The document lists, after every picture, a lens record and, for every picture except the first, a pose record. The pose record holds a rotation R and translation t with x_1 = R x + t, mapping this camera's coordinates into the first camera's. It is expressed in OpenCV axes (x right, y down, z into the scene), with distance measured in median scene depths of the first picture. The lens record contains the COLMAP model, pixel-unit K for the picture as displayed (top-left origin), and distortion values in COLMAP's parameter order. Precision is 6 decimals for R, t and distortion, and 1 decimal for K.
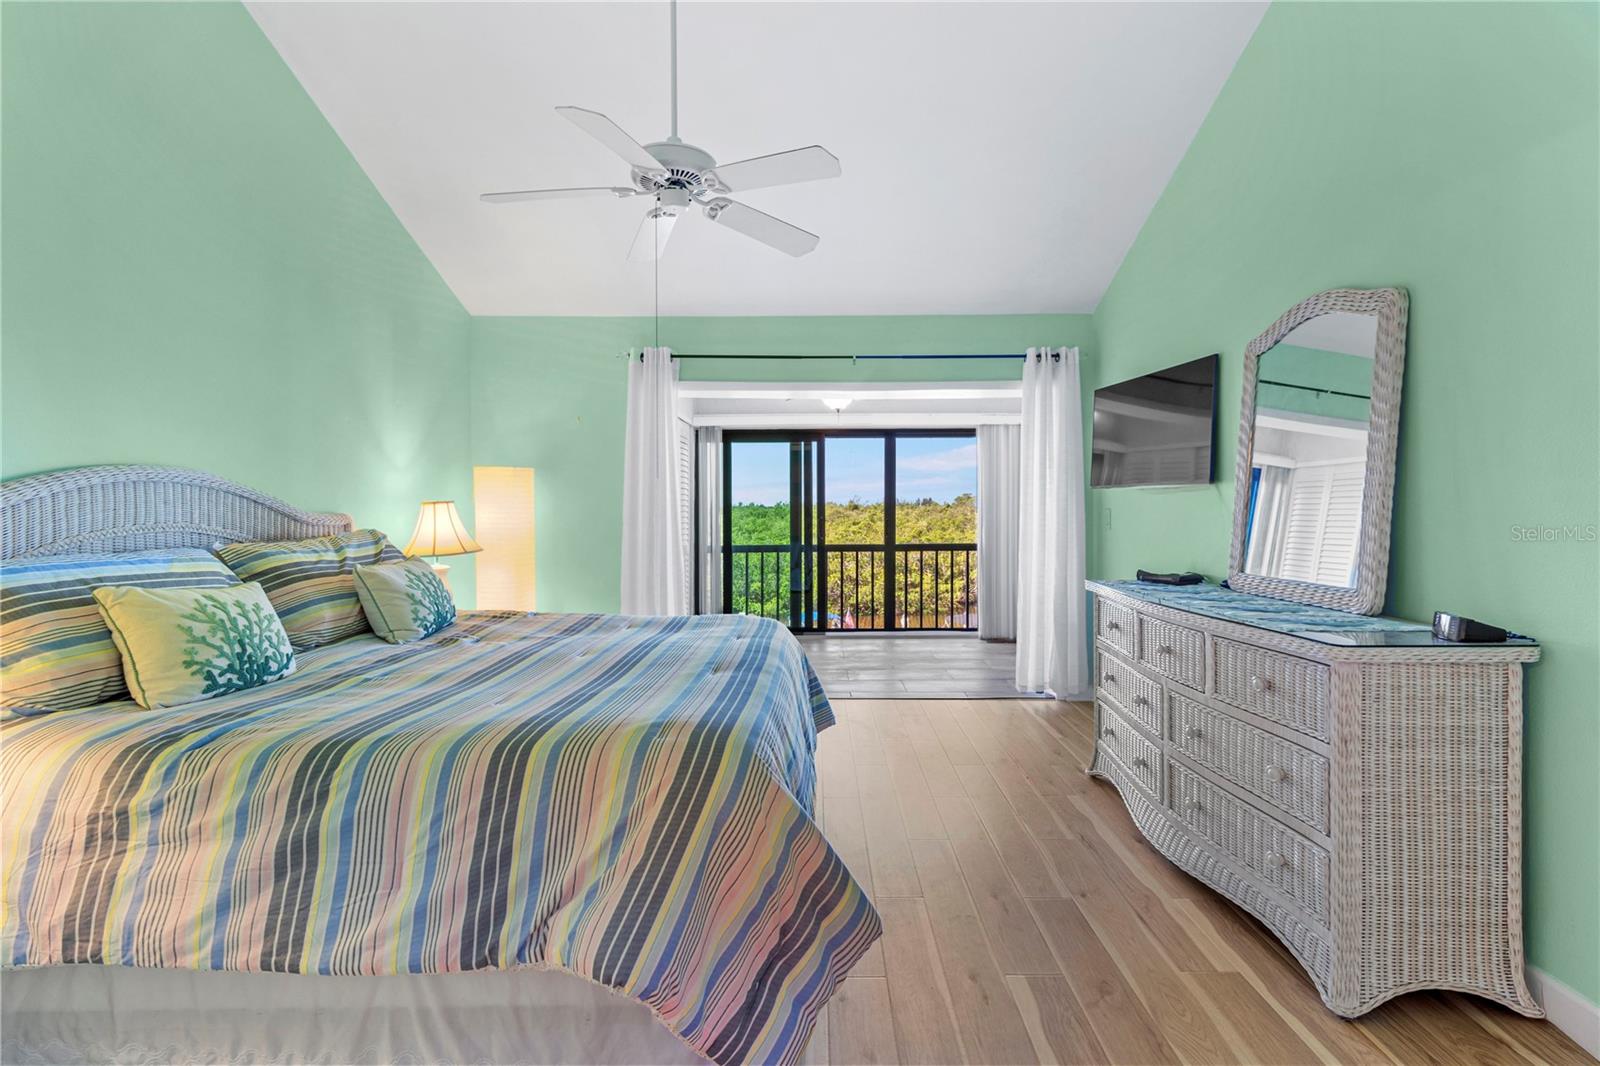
lens RADIAL K [[723.9, 0, 854.5], [0, 723.9, 538.0], [0, 0, 1]] dist [-0.000409, 0.000081]
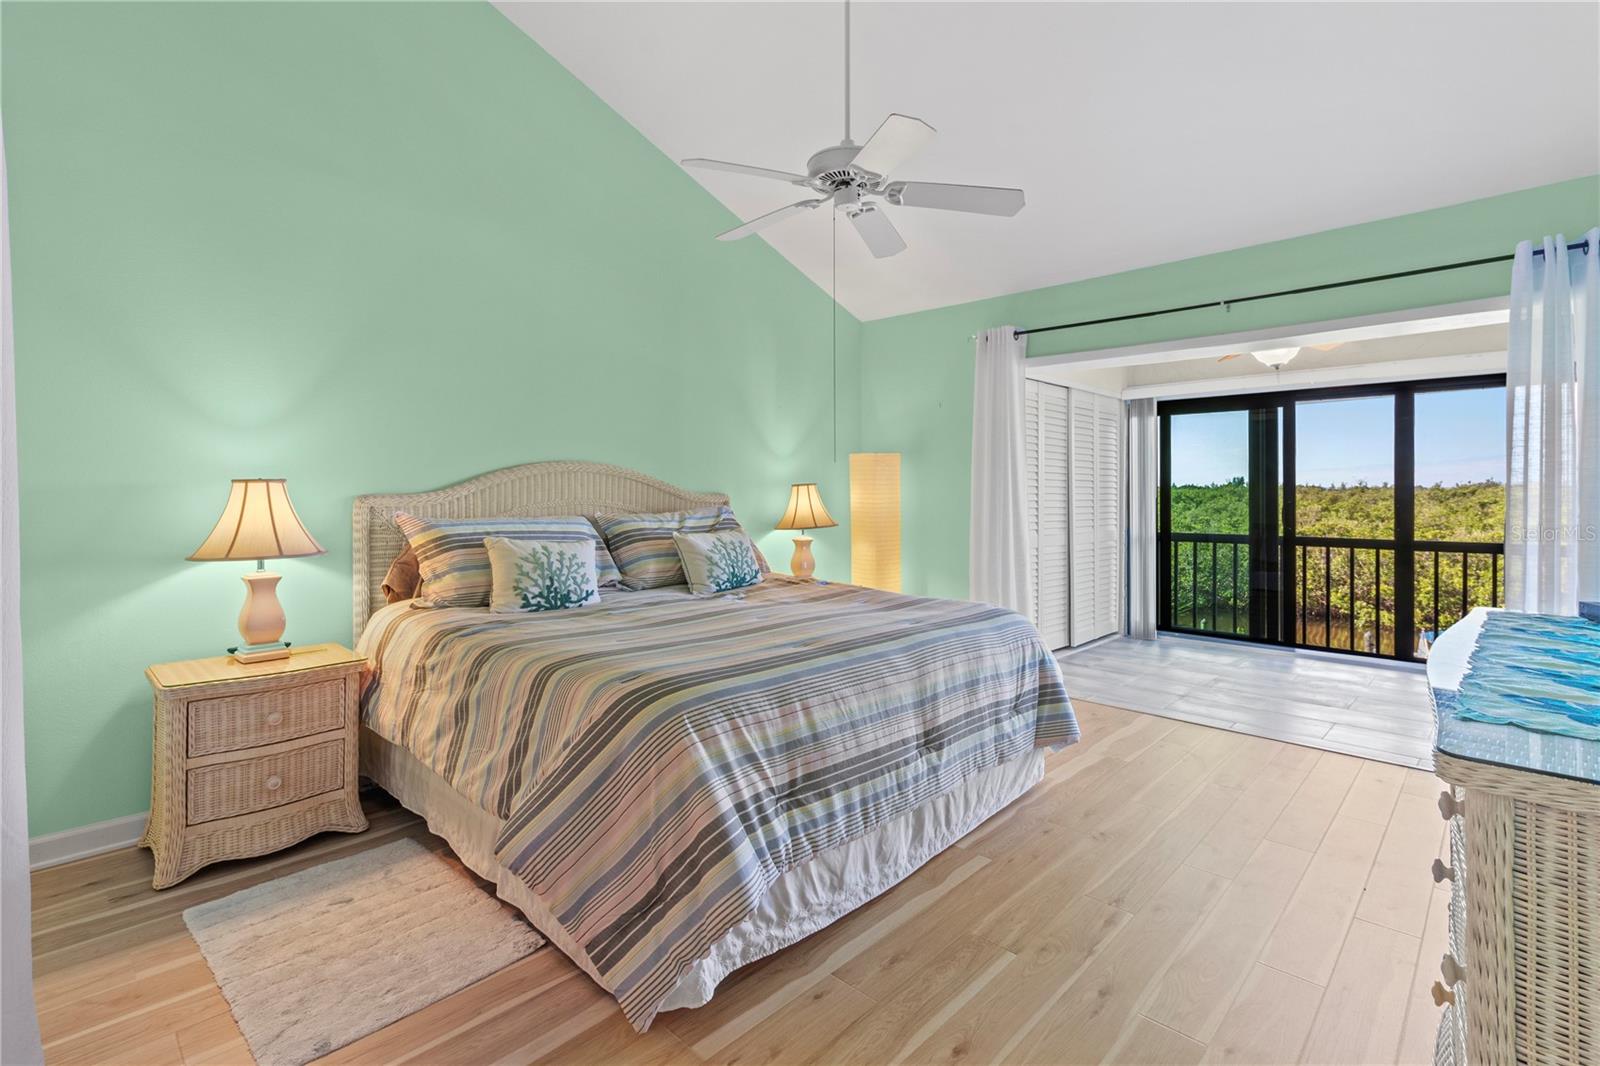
lens RADIAL K [[744.0, 0, 821.0], [0, 744.0, 516.0], [0, 0, 1]] dist [-0.000930, -0.000450]
pose [[0.730127, 0.026632, -0.682792, 0.452211], [-0.030595, 0.999512, 0.006269, -0.009611], [0.682626, 0.016313, 0.730586, 0.181732]]
